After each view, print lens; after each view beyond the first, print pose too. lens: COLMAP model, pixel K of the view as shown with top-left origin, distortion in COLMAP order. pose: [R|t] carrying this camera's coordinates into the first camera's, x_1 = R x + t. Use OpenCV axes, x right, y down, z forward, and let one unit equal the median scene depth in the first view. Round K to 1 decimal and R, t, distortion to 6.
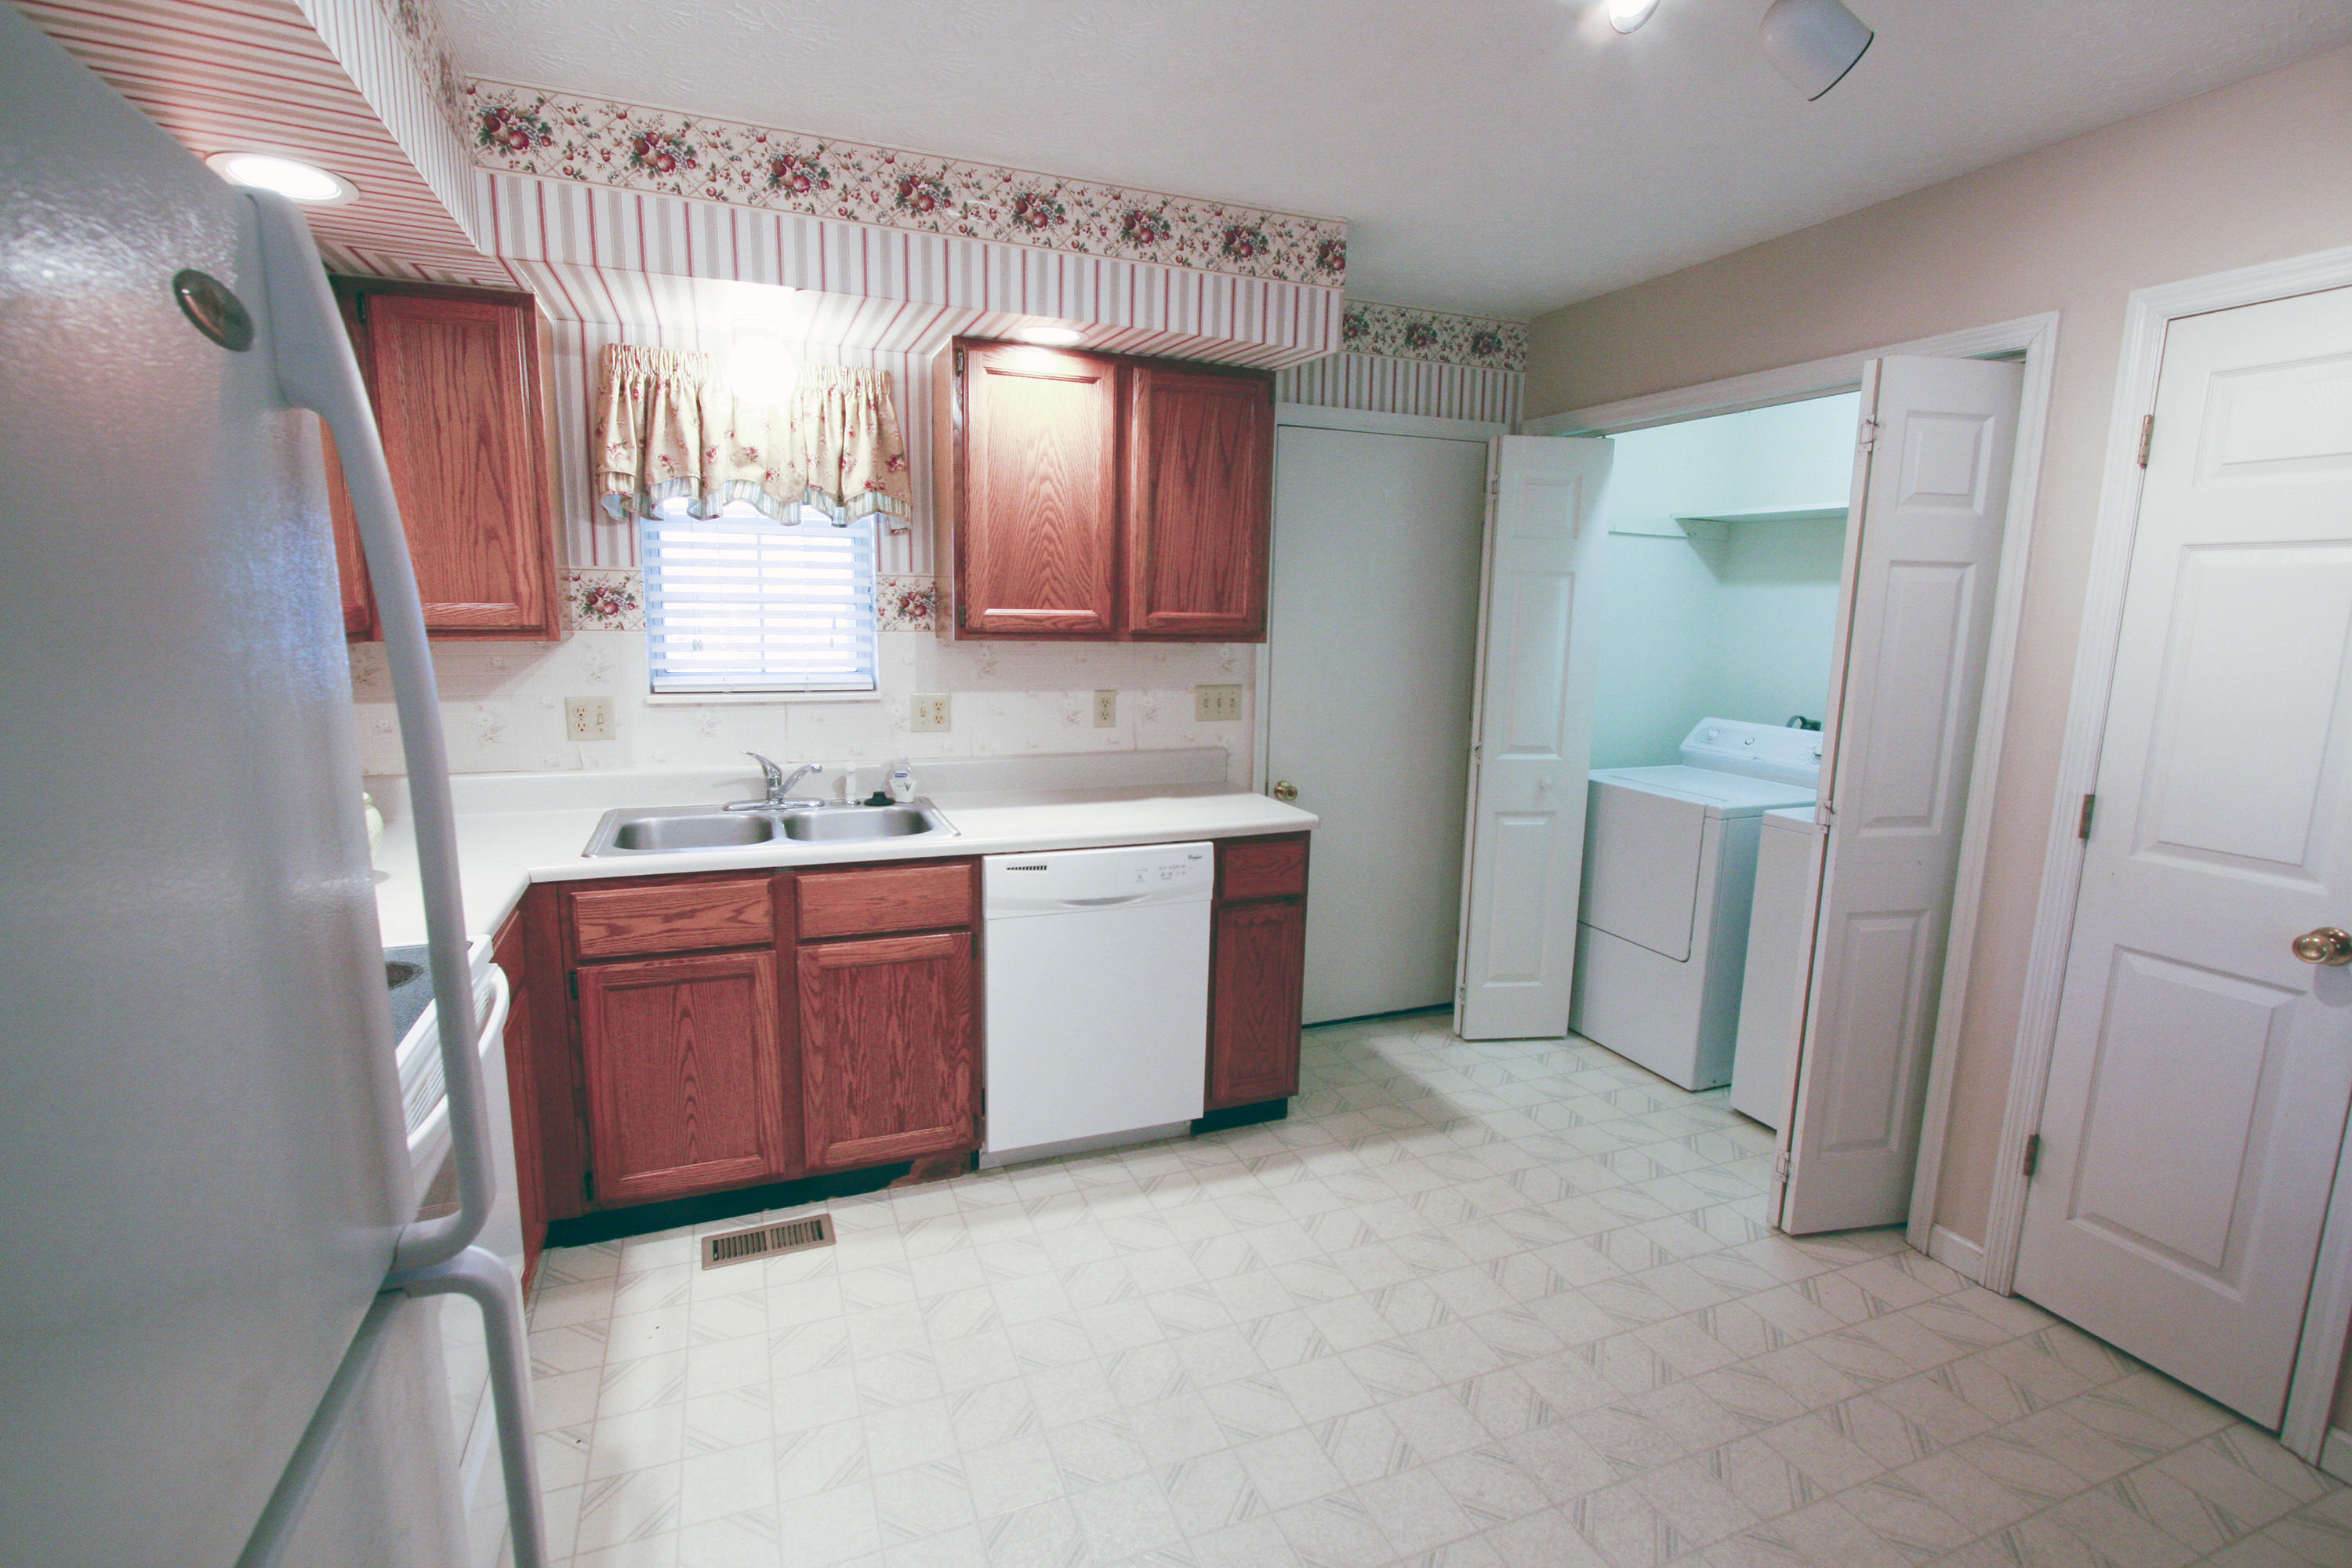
lens RADIAL K [[1089.1, 0, 1160.0], [0, 1089.1, 788.1], [0, 0, 1]] dist [-0.017864, 0.003814]
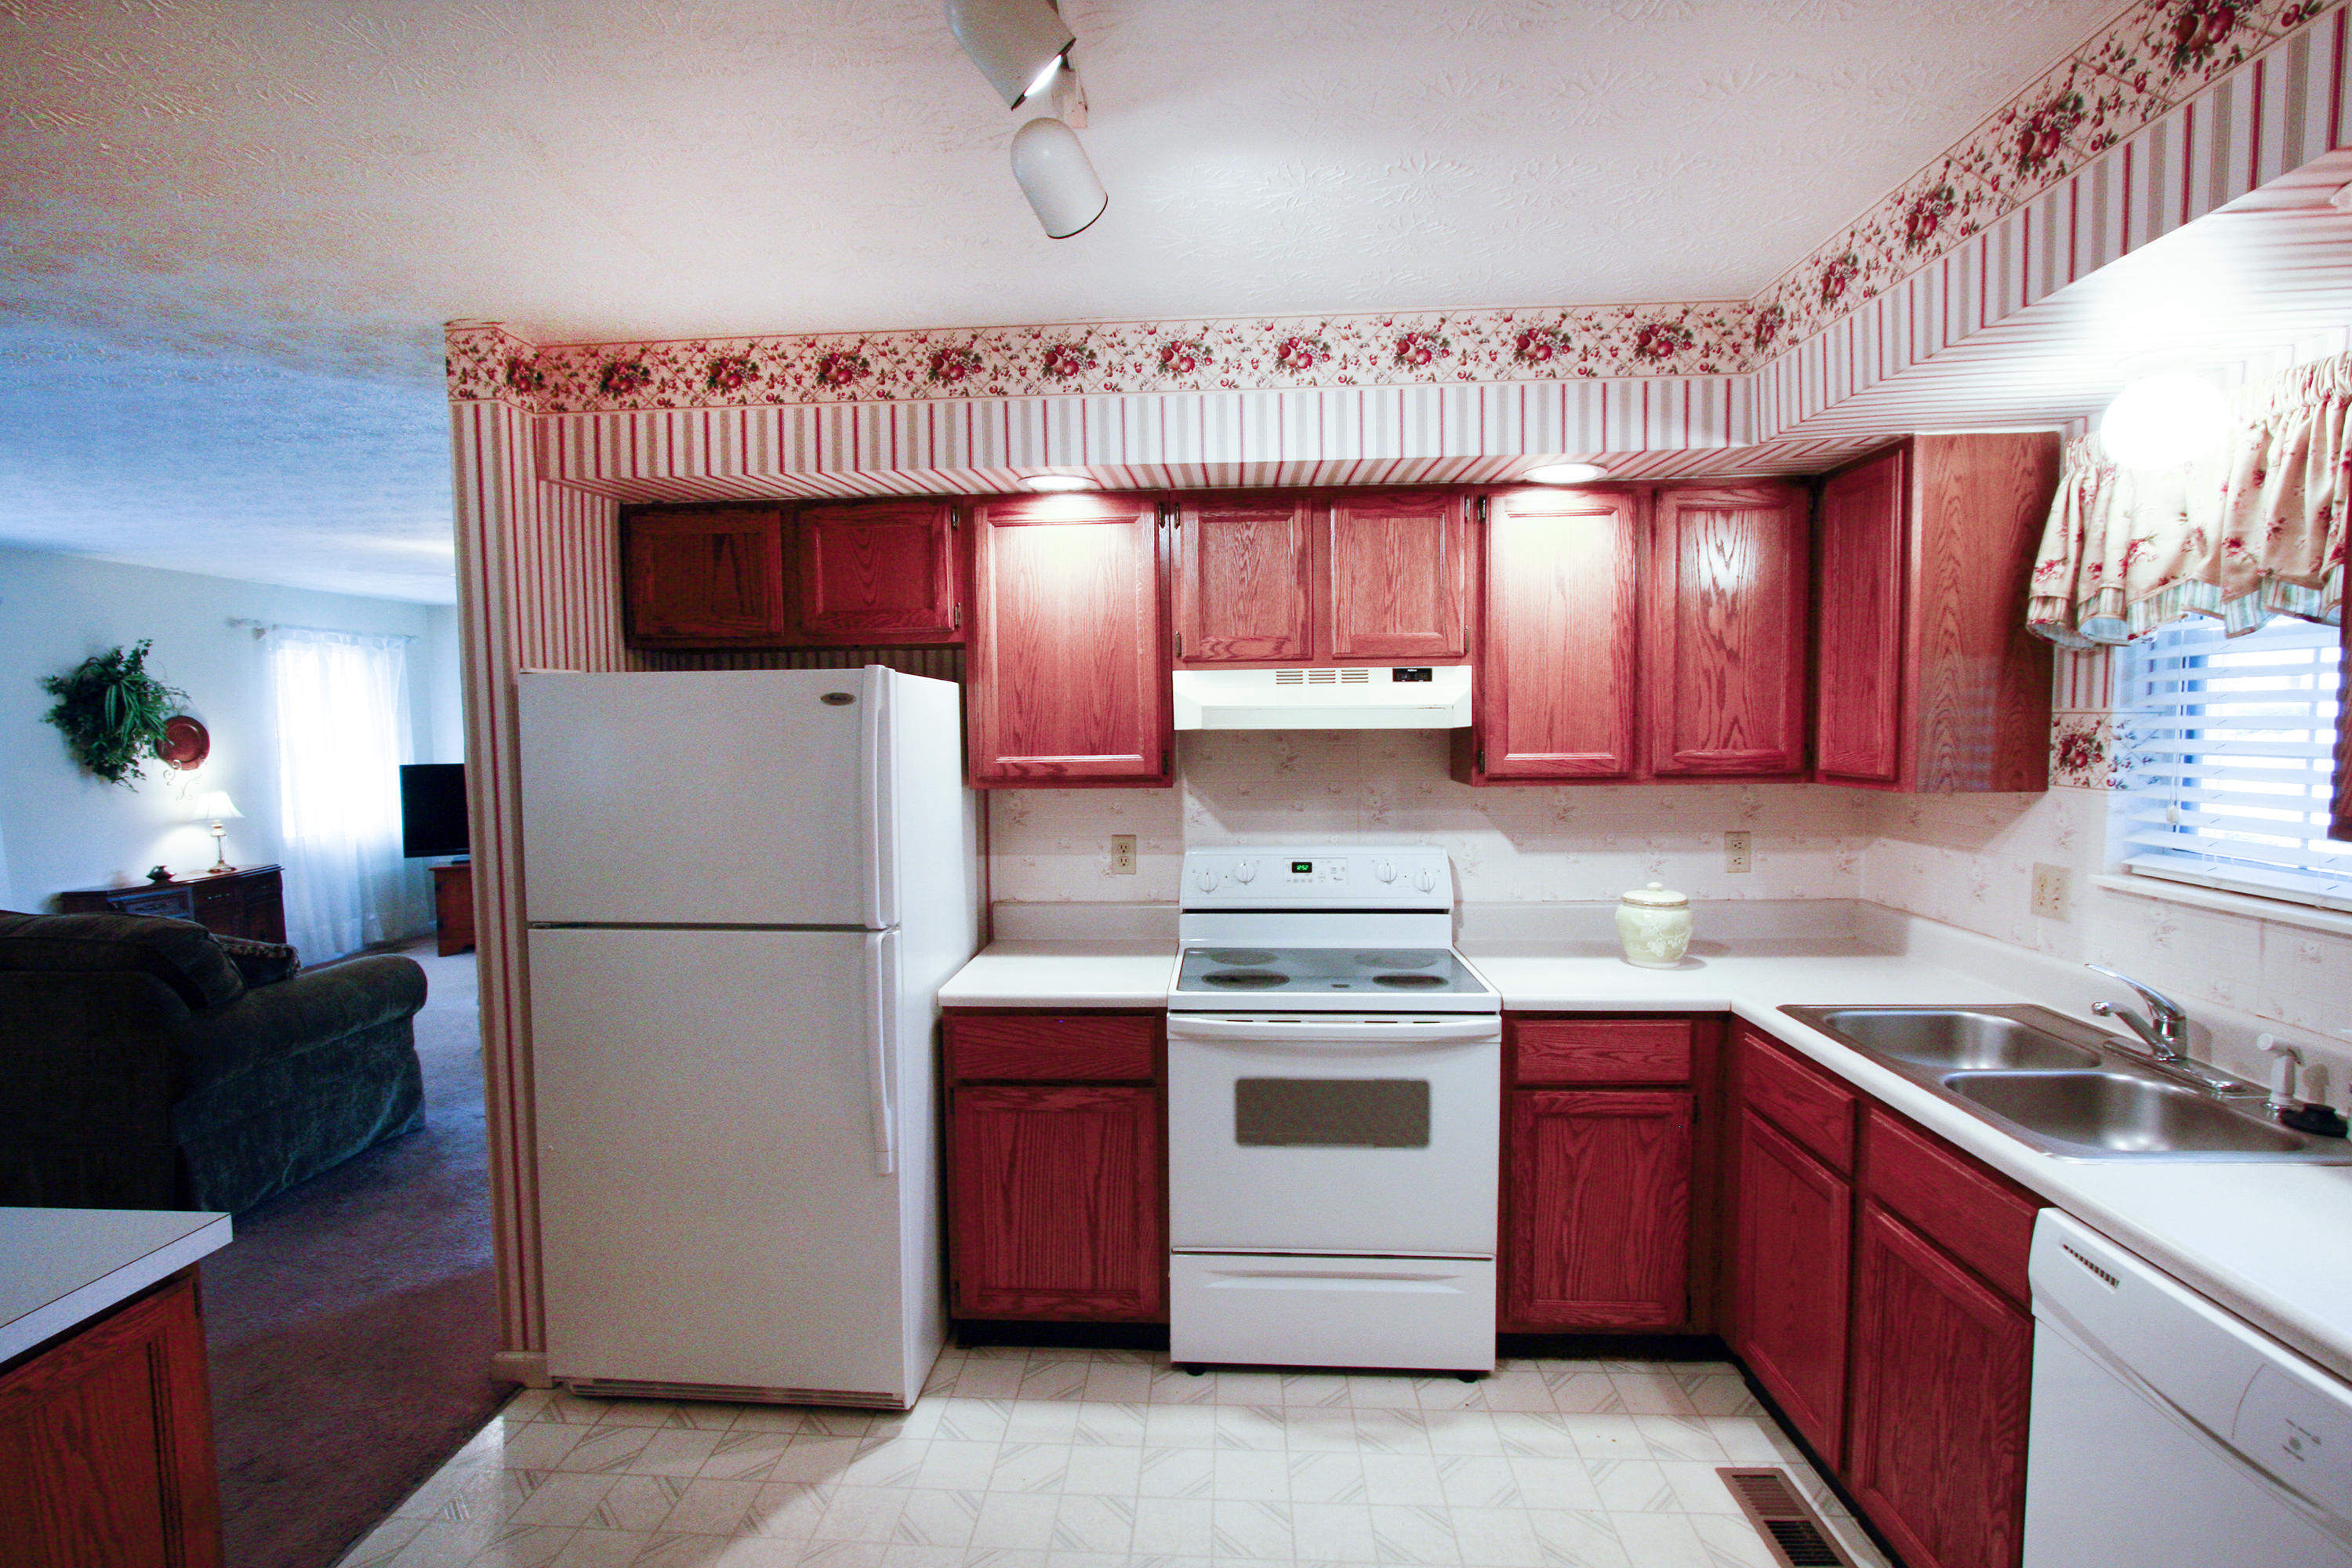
lens RADIAL K [[1089.1, 0, 1161.9], [0, 1089.1, 790.4], [0, 0, 1]] dist [-0.017864, 0.003814]
pose [[-0.423437, 0.049328, -0.904582, 0.494513], [-0.149283, 0.981067, 0.123378, -0.140008], [0.893541, 0.187281, -0.408056, 0.720181]]
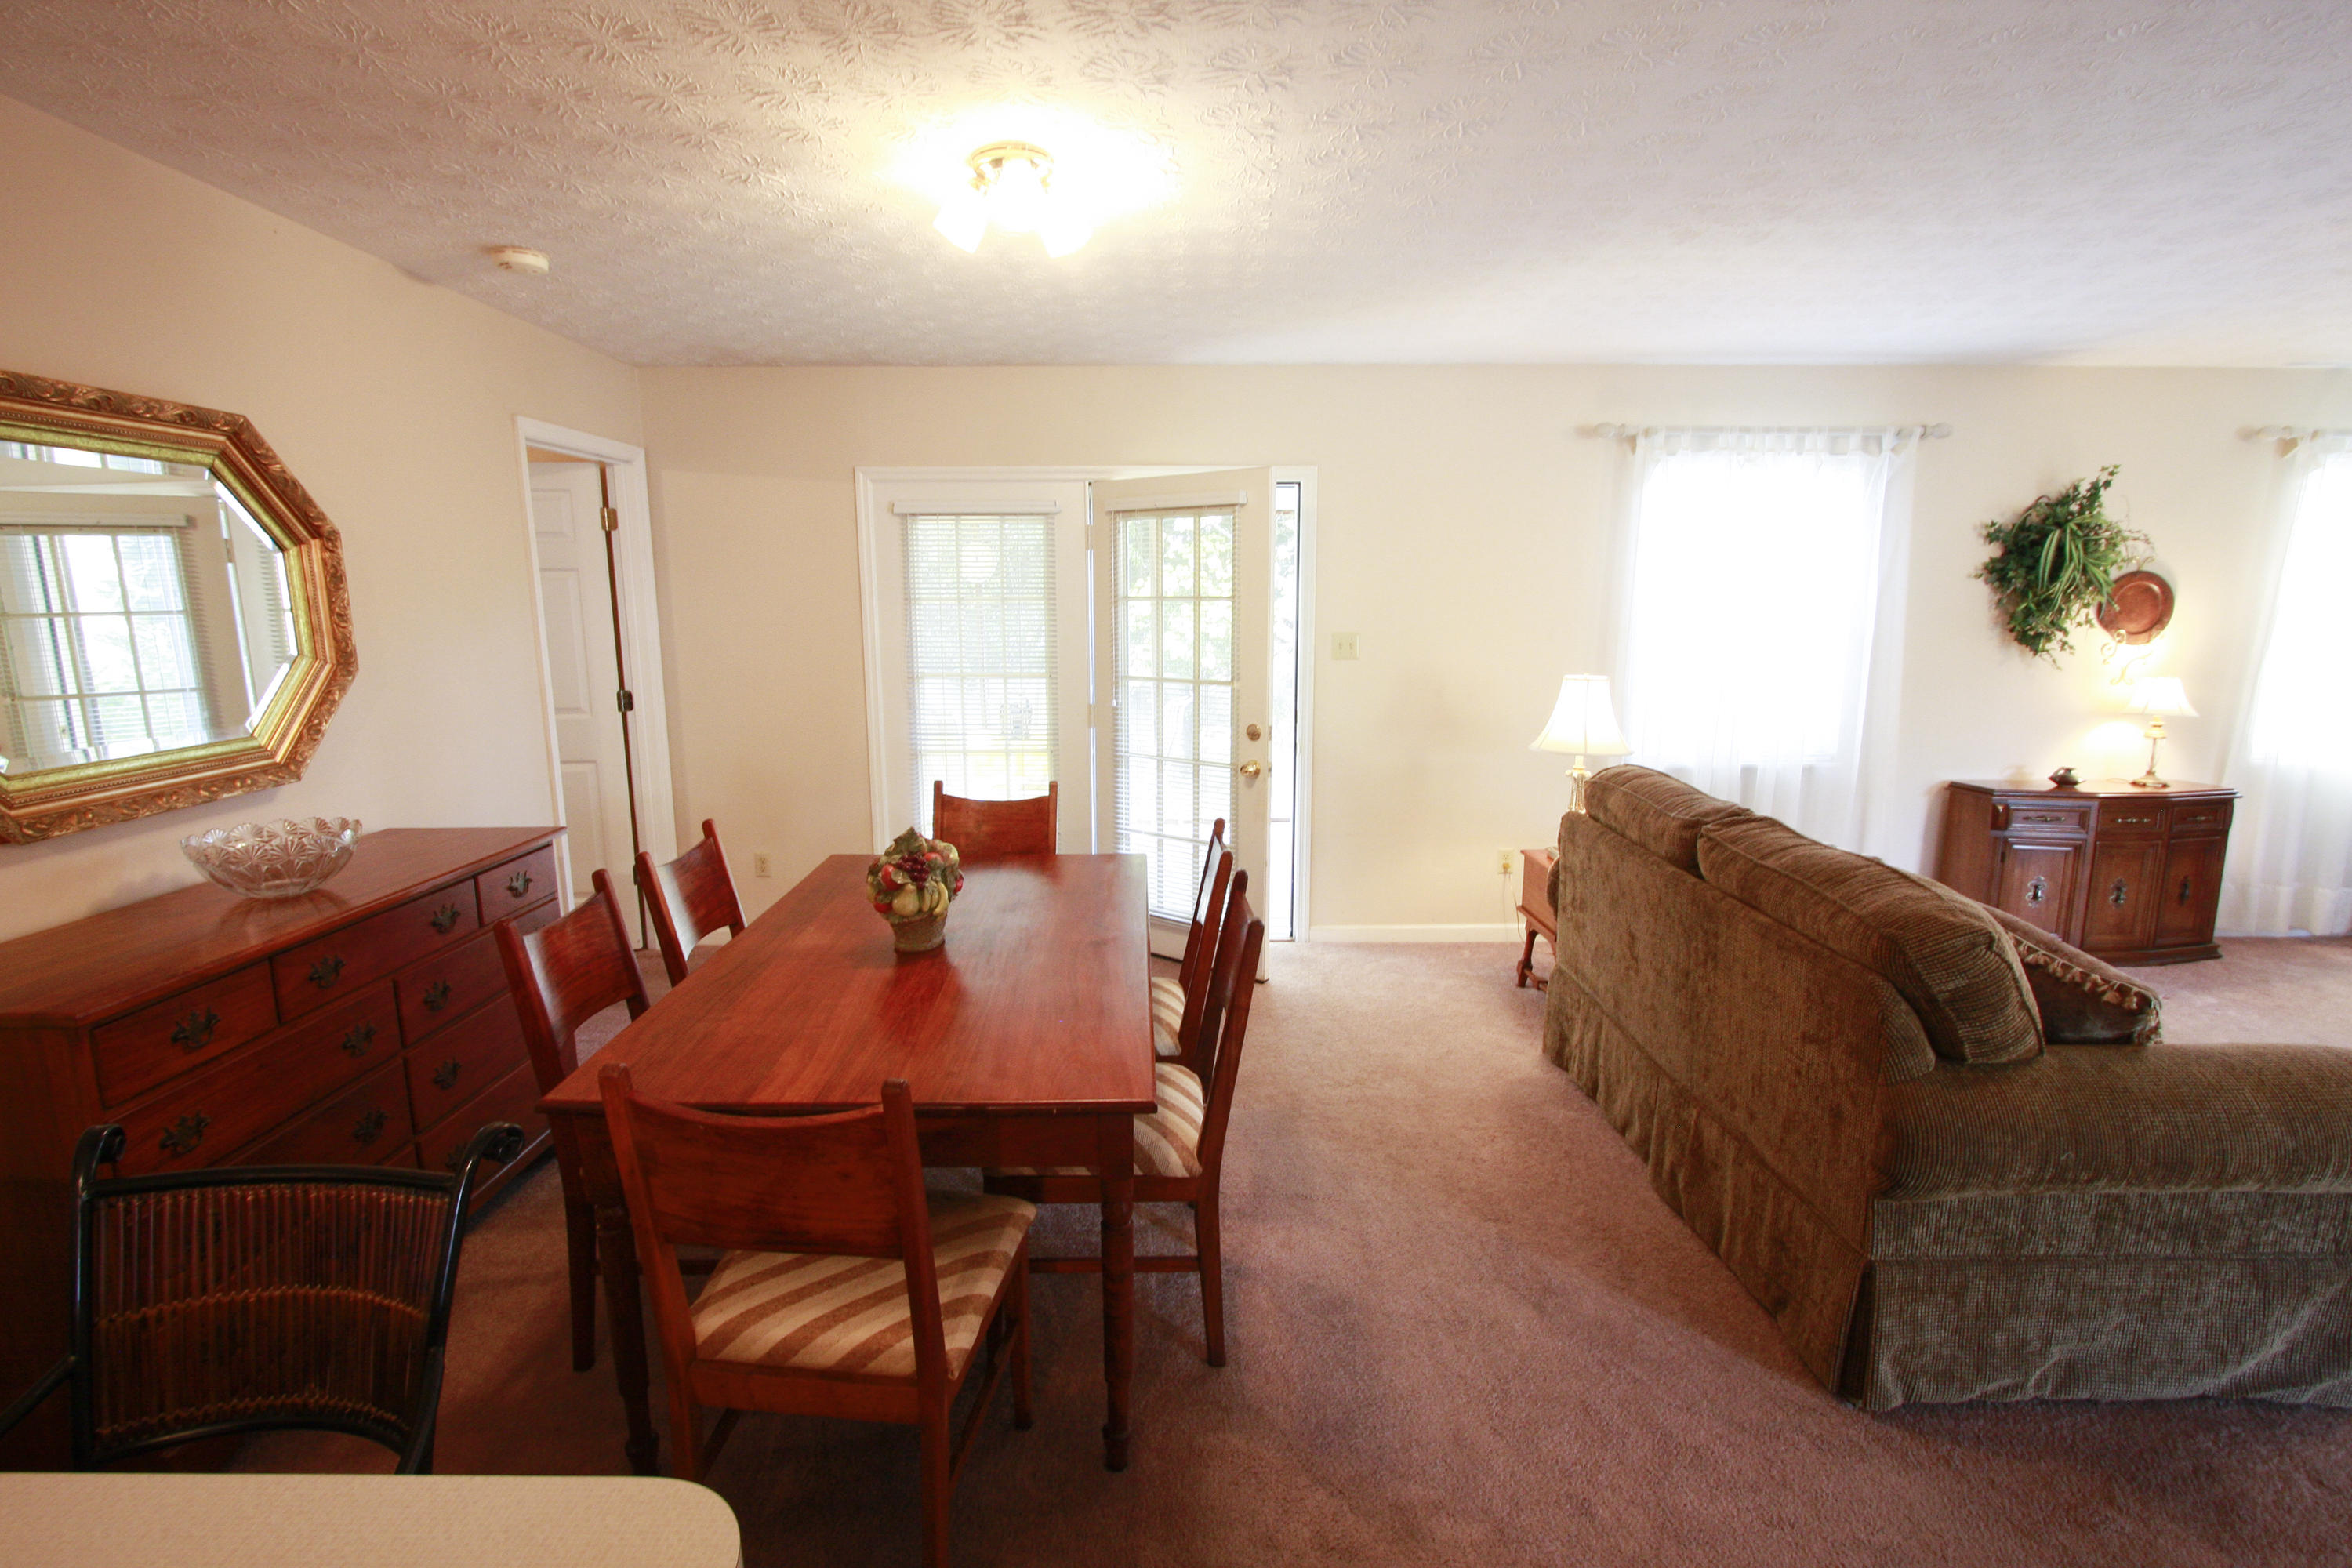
lens RADIAL K [[1089.1, 0, 1165.8], [0, 1089.1, 793.1], [0, 0, 1]] dist [-0.017864, 0.003814]
pose [[-0.932594, -0.077404, 0.352531, 0.135235], [0.048662, 0.940850, 0.335311, -0.023619], [-0.357633, 0.329864, -0.873664, 0.085129]]
